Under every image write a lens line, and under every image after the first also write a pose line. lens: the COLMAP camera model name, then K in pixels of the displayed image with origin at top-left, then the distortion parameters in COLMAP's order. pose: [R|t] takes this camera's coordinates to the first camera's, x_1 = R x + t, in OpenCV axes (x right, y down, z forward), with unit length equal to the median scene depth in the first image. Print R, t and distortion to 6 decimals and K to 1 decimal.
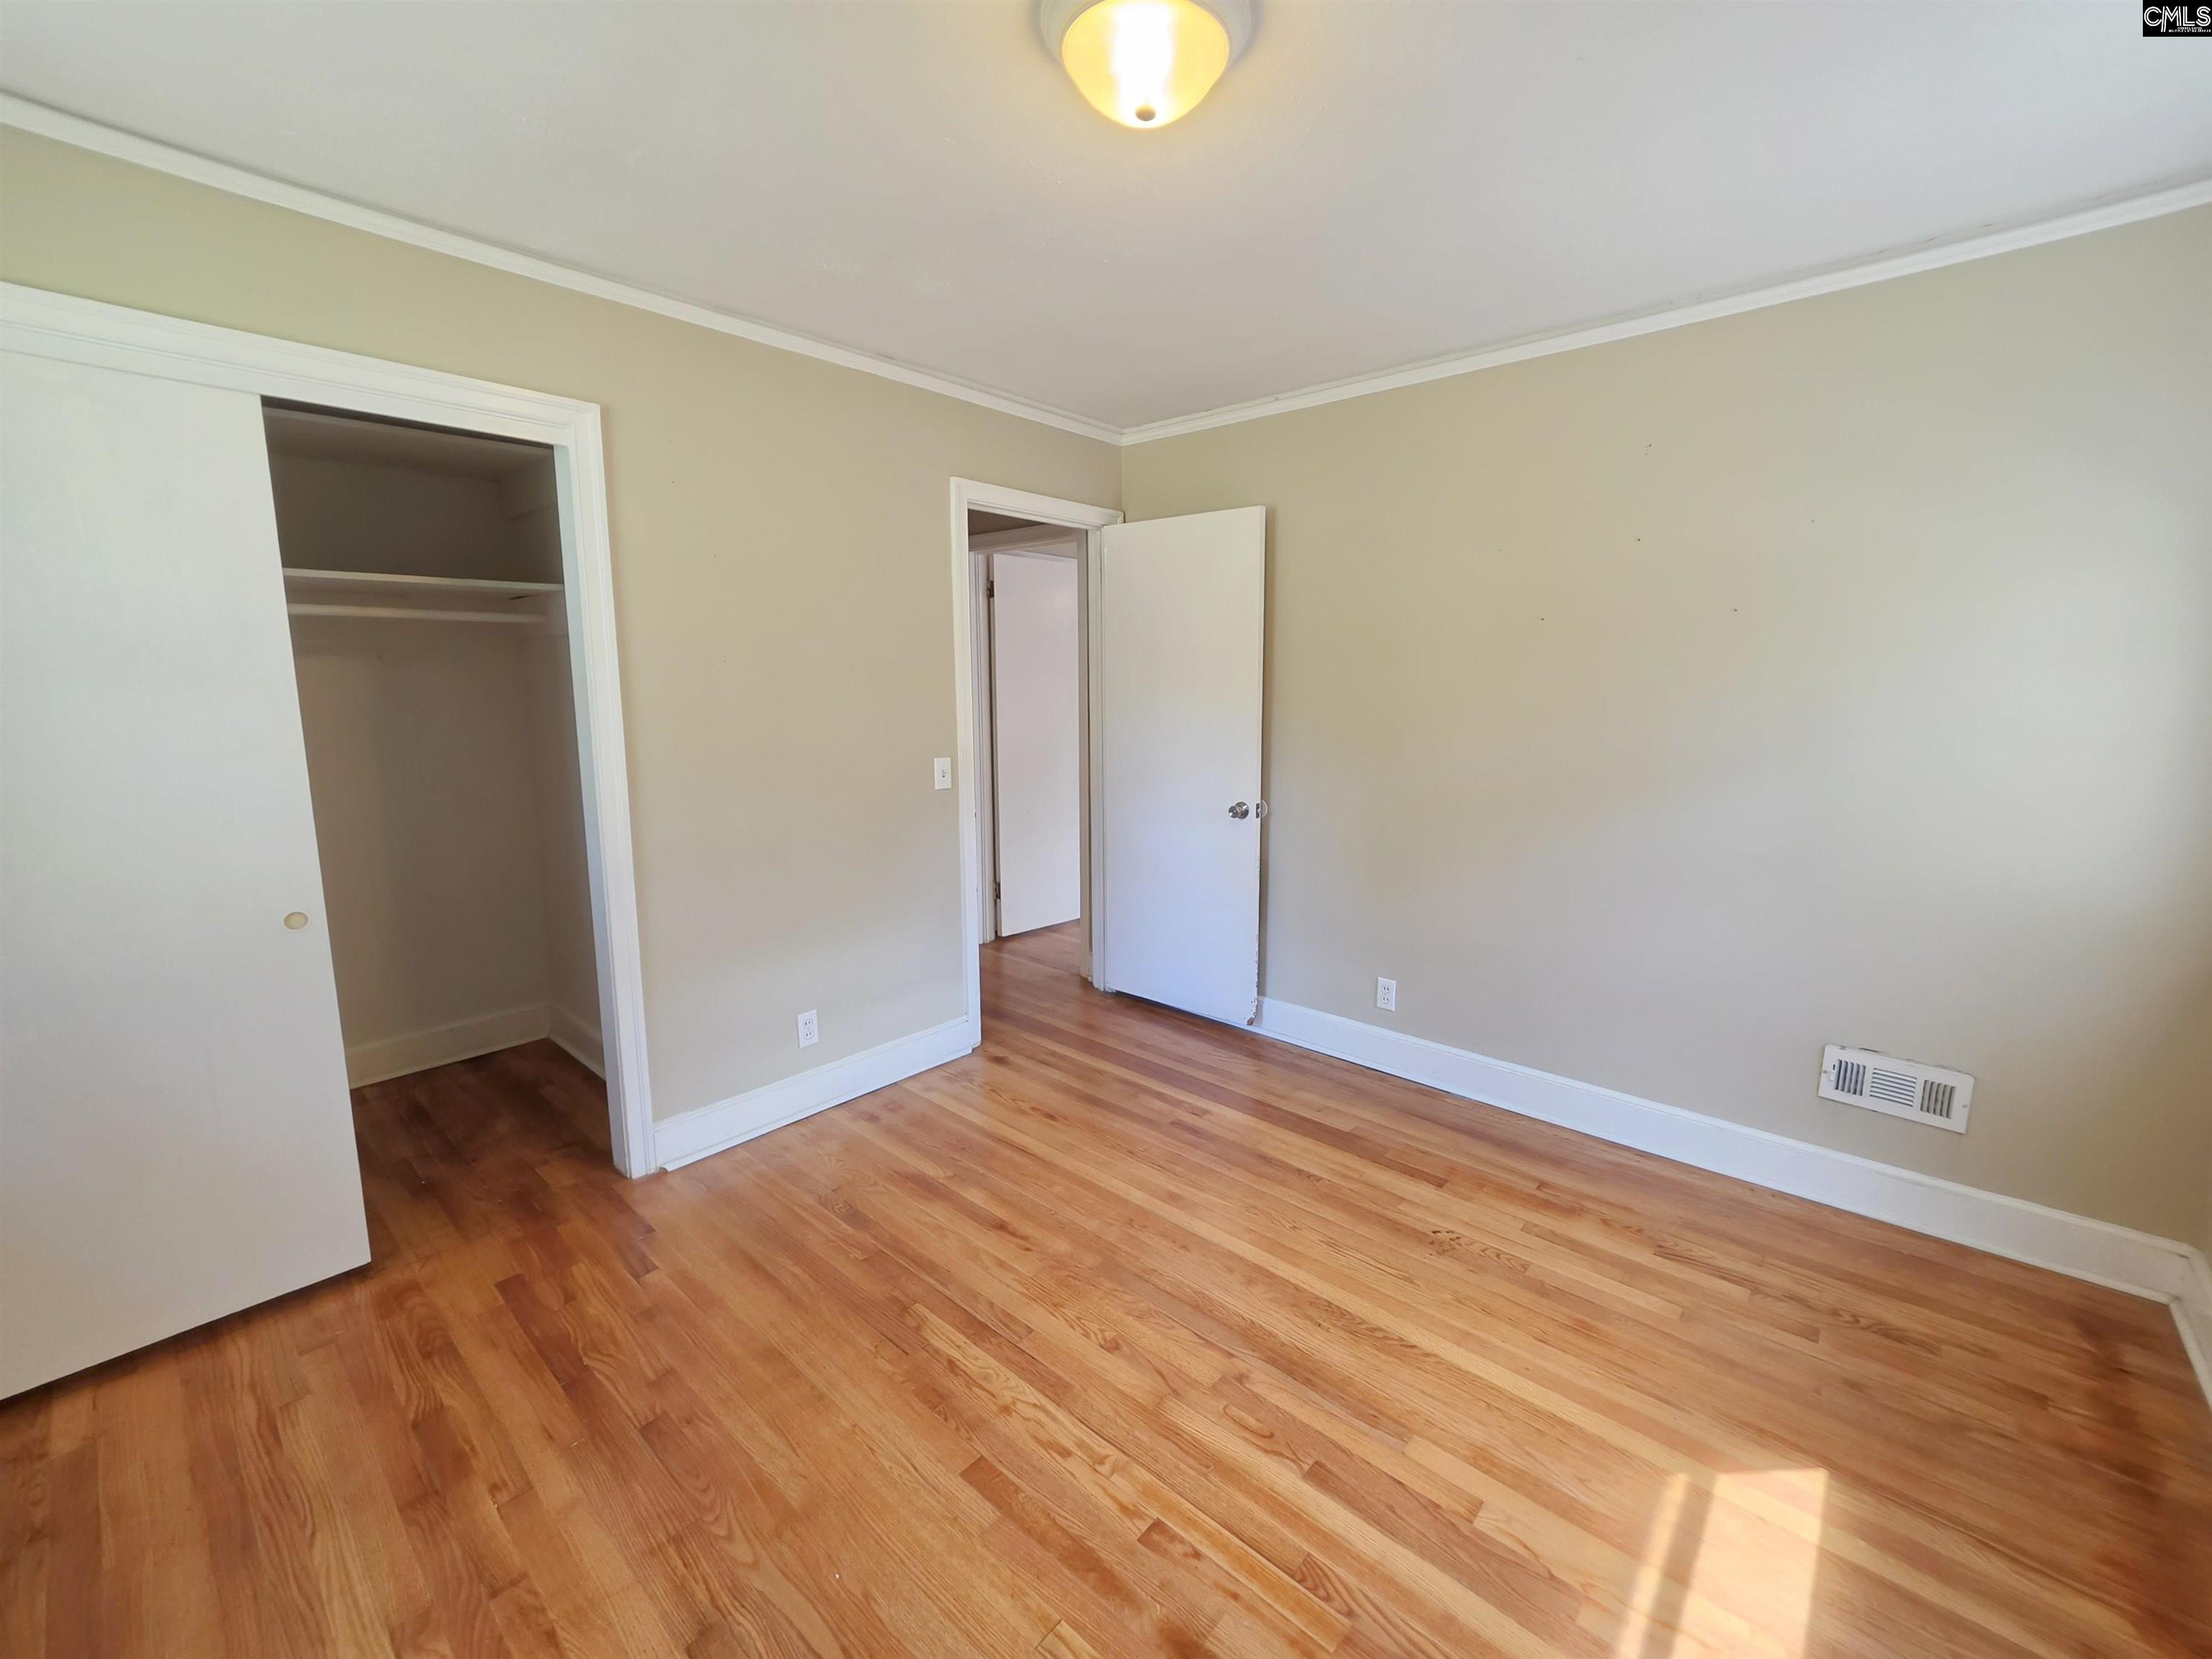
lens RADIAL K [[901.0, 0, 1104.9], [0, 901.0, 823.5], [0, 0, 1]] dist [-0.011914, -0.000138]
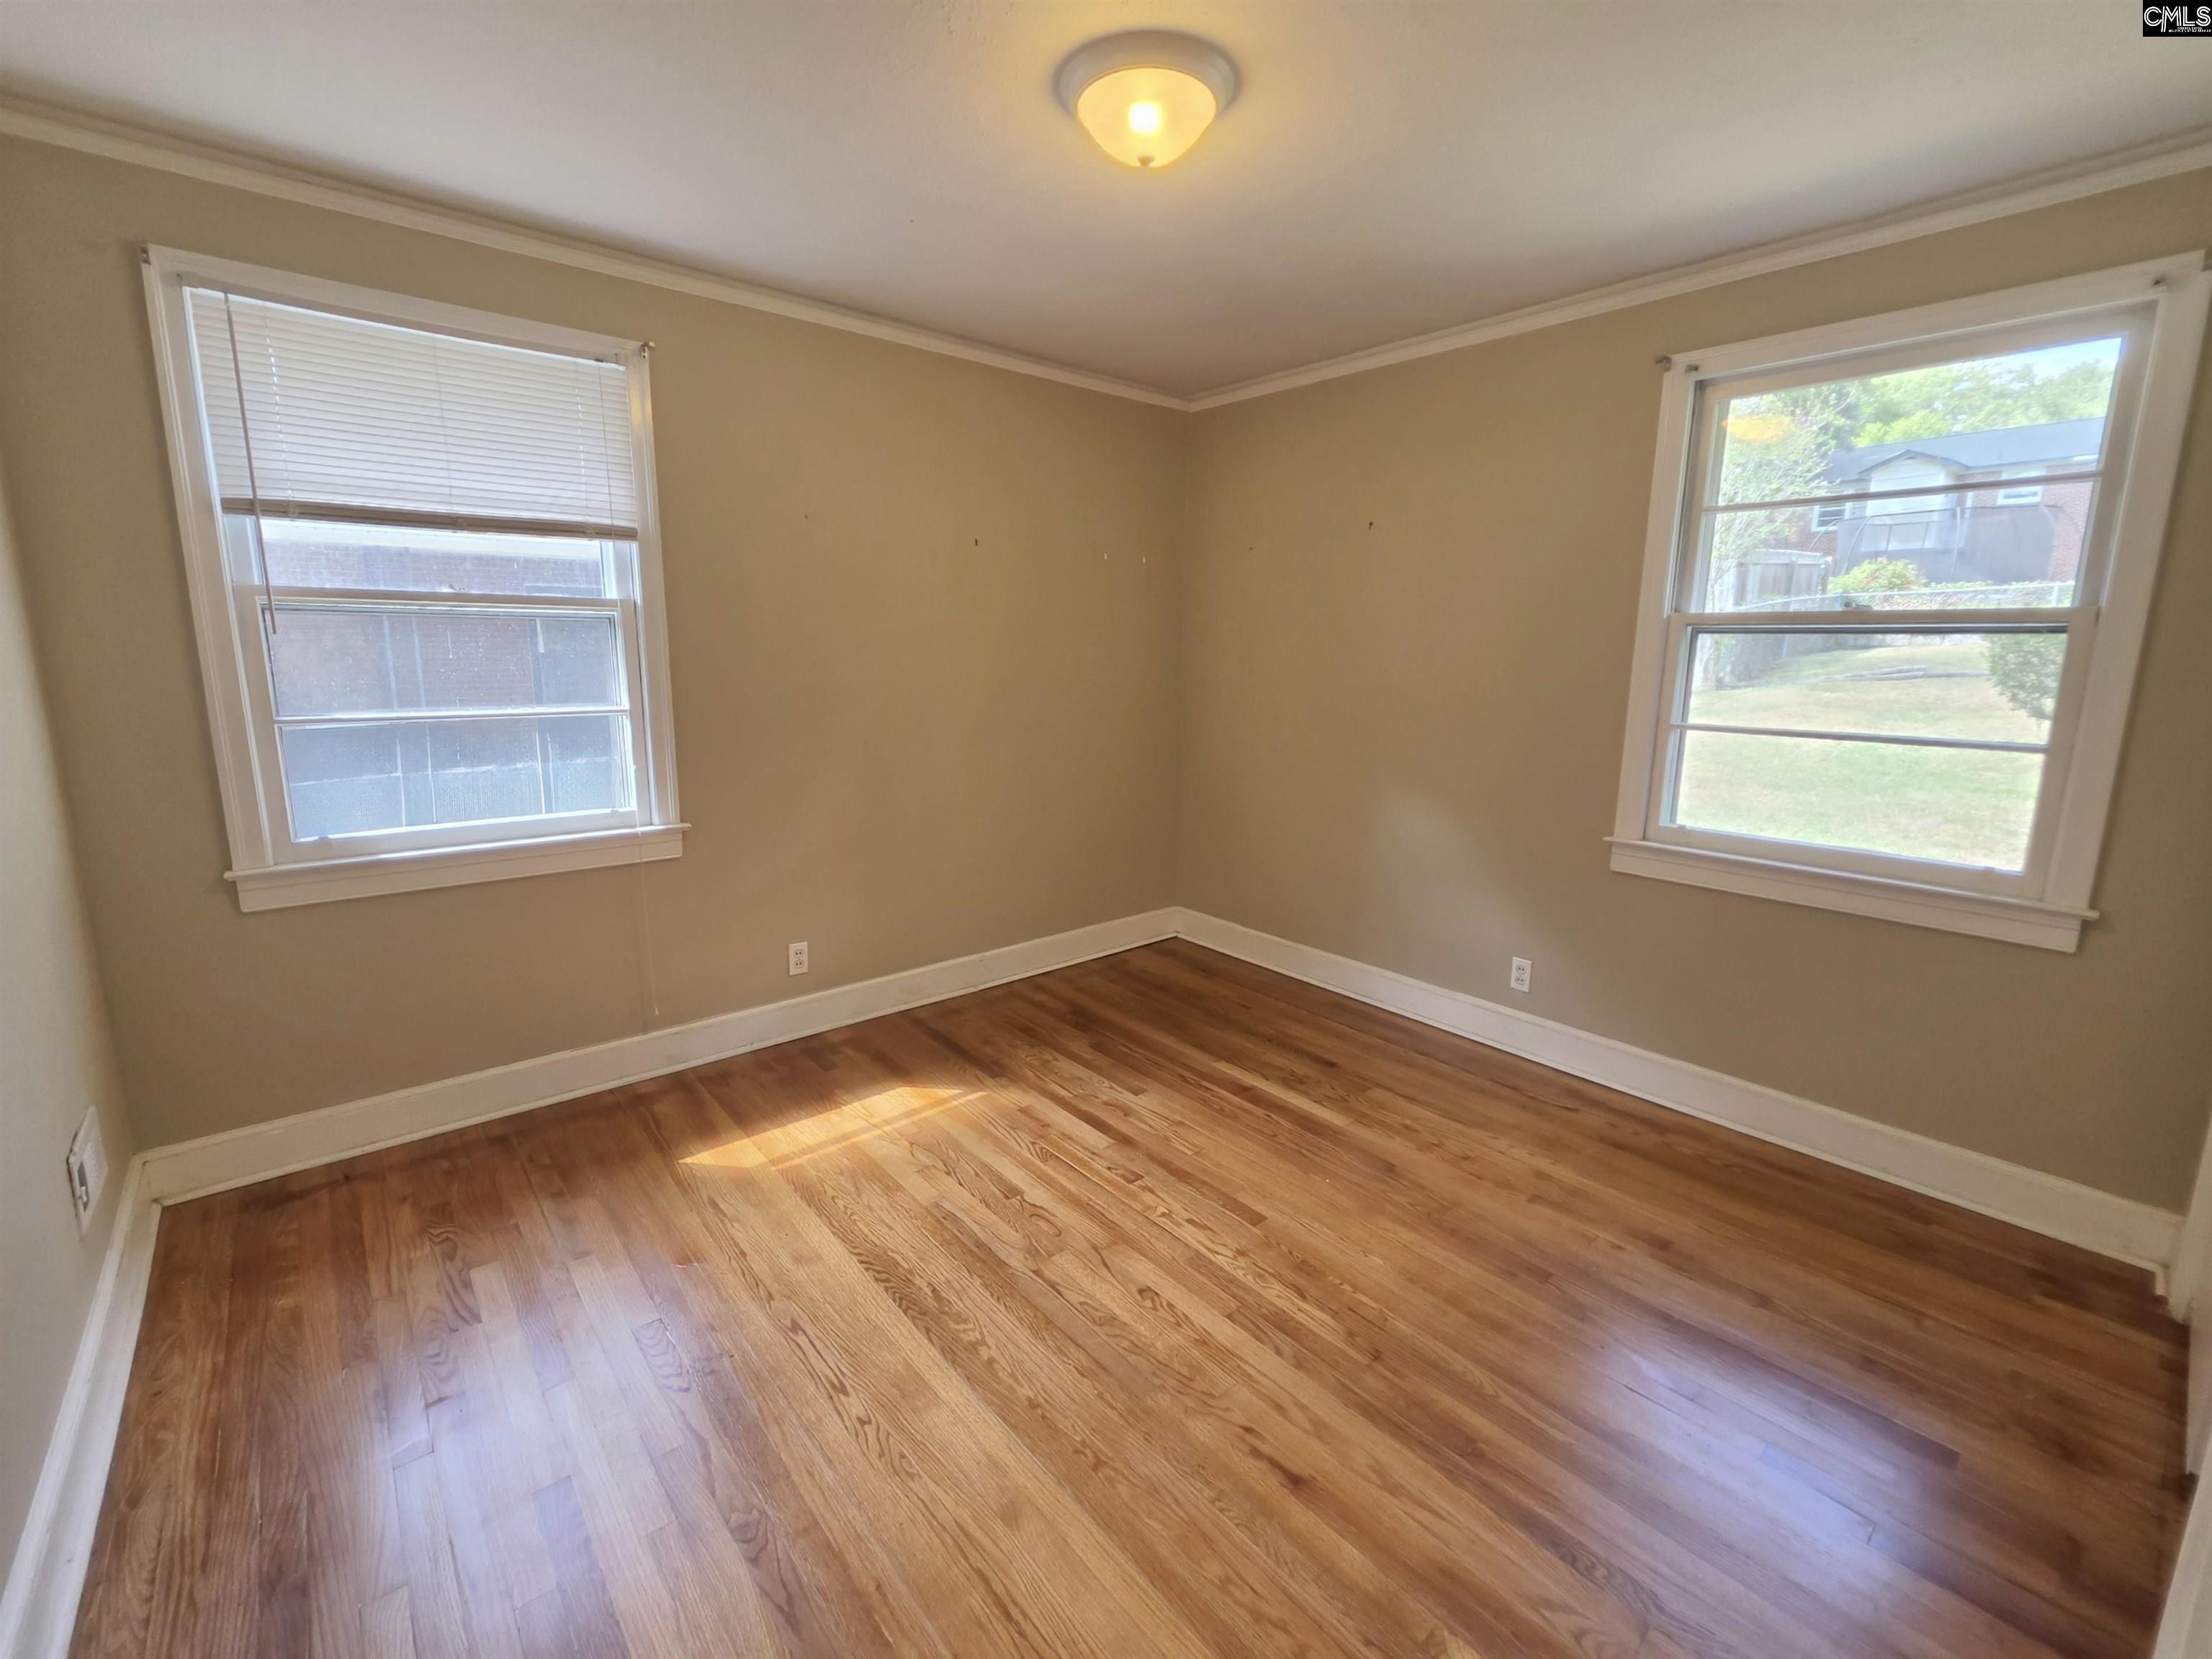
lens RADIAL K [[901.0, 0, 1118.0], [0, 901.0, 809.2], [0, 0, 1]] dist [-0.011914, -0.000138]
pose [[-0.993975, -0.033557, 0.104348, -0.049290], [0.004049, 0.940092, 0.340897, -0.286182], [-0.109536, 0.339266, -0.934292, 1.820374]]
